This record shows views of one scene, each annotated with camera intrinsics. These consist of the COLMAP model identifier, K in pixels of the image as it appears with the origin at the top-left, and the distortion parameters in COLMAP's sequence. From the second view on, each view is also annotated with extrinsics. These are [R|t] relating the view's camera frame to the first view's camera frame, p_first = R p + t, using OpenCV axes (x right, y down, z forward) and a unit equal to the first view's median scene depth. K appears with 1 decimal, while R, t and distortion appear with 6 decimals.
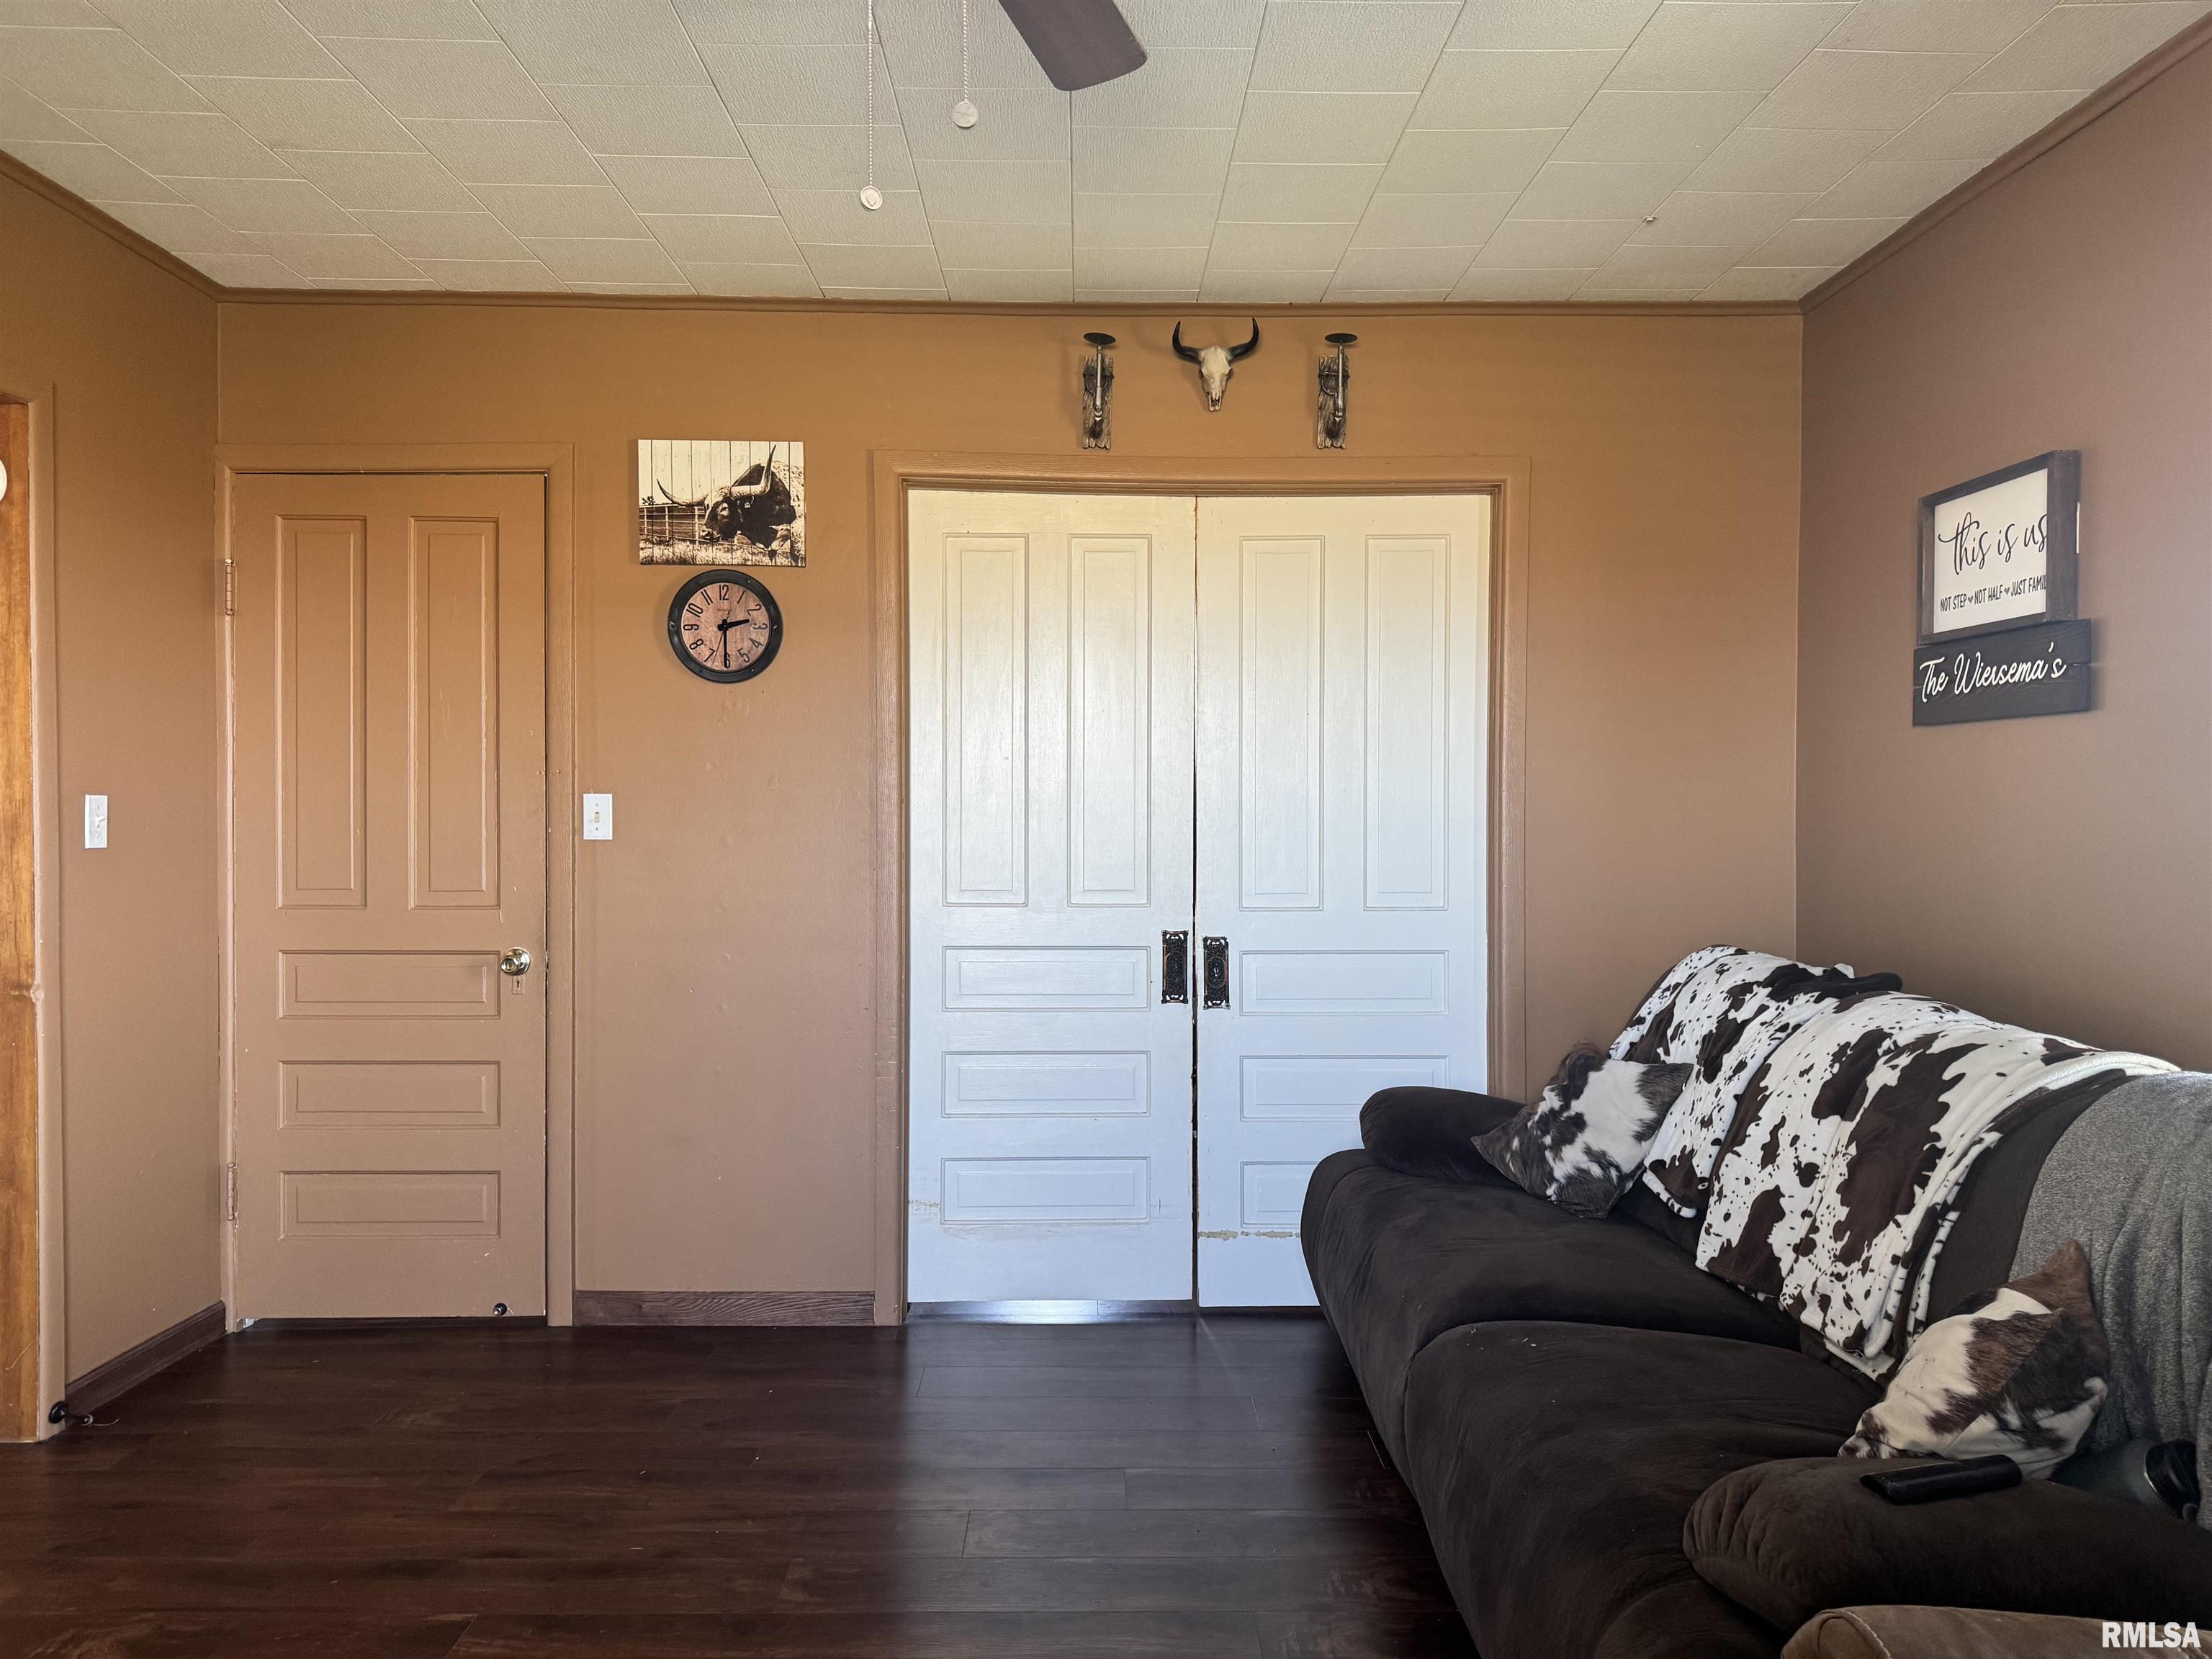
lens RADIAL K [[1562.7, 0, 1102.5], [0, 1562.7, 832.2], [0, 0, 1]] dist [0.061361, -0.076880]
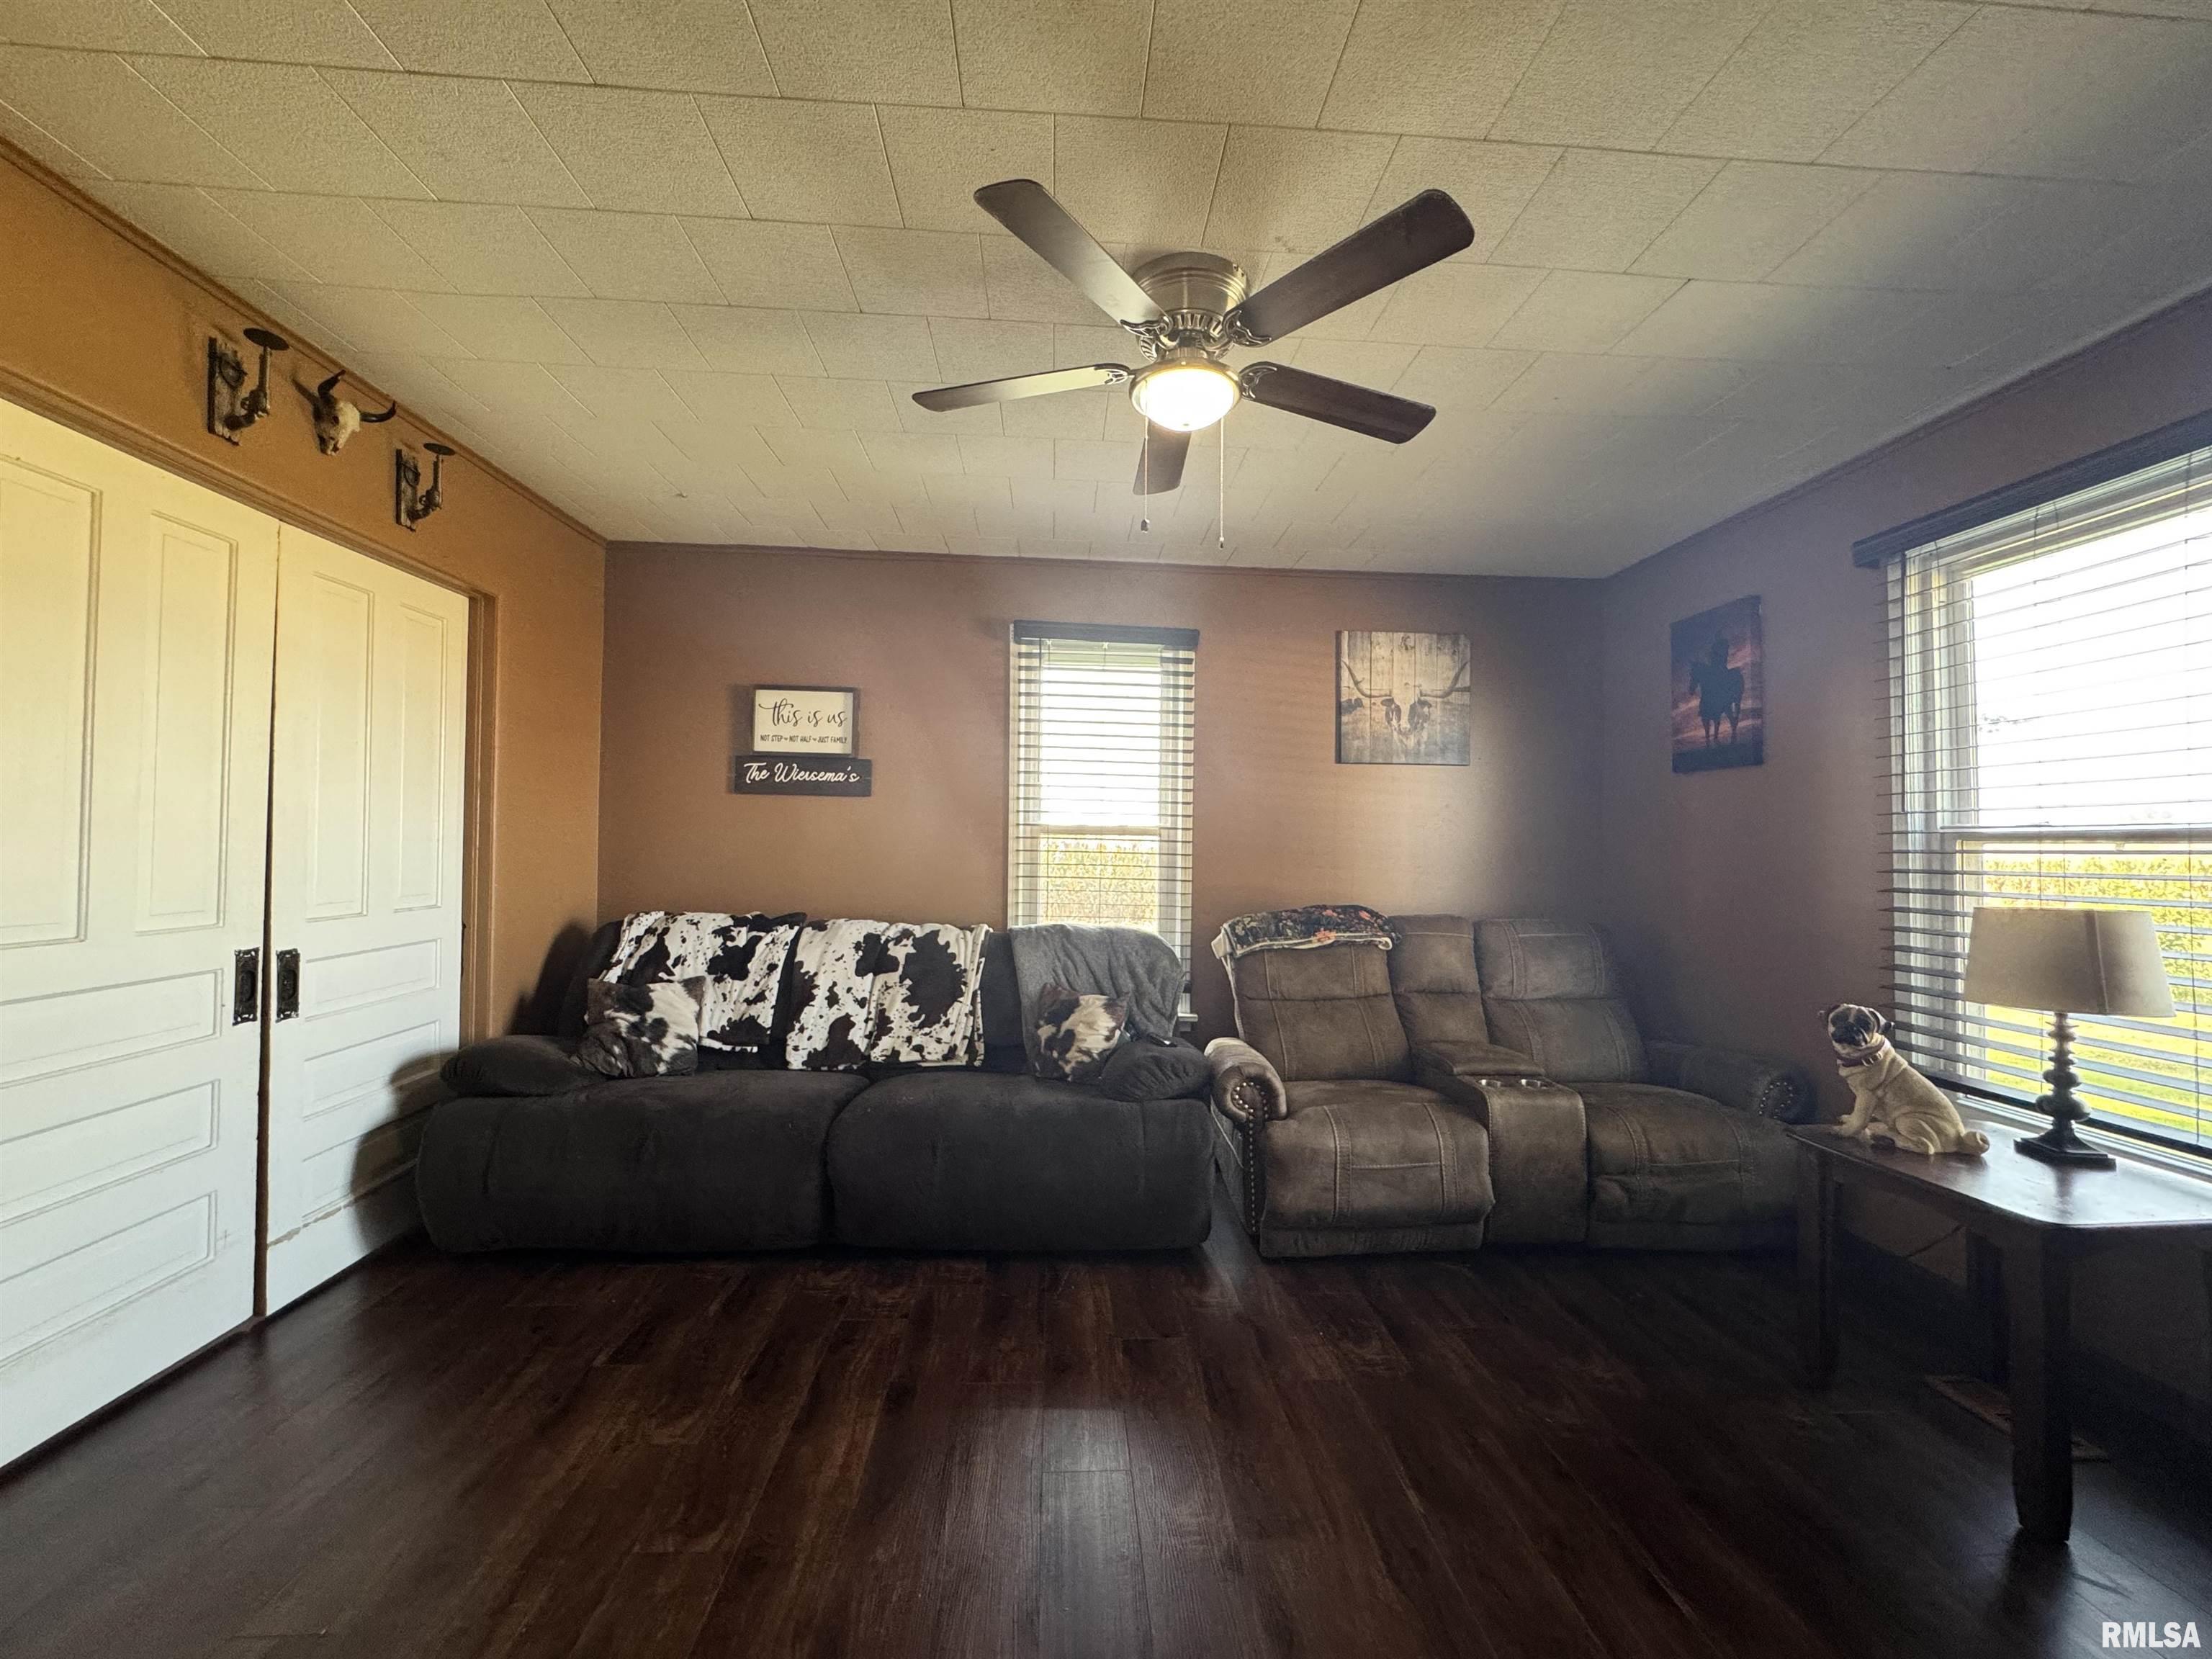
lens RADIAL K [[884.0, 0, 1111.4], [0, 884.0, 831.1], [0, 0, 1]] dist [-0.002929, 0.000043]
pose [[-0.056426, 0.010626, 0.998350, -0.654252], [-0.001913, 0.999940, -0.010751, -0.007708], [-0.998405, -0.002517, -0.056402, 0.590604]]
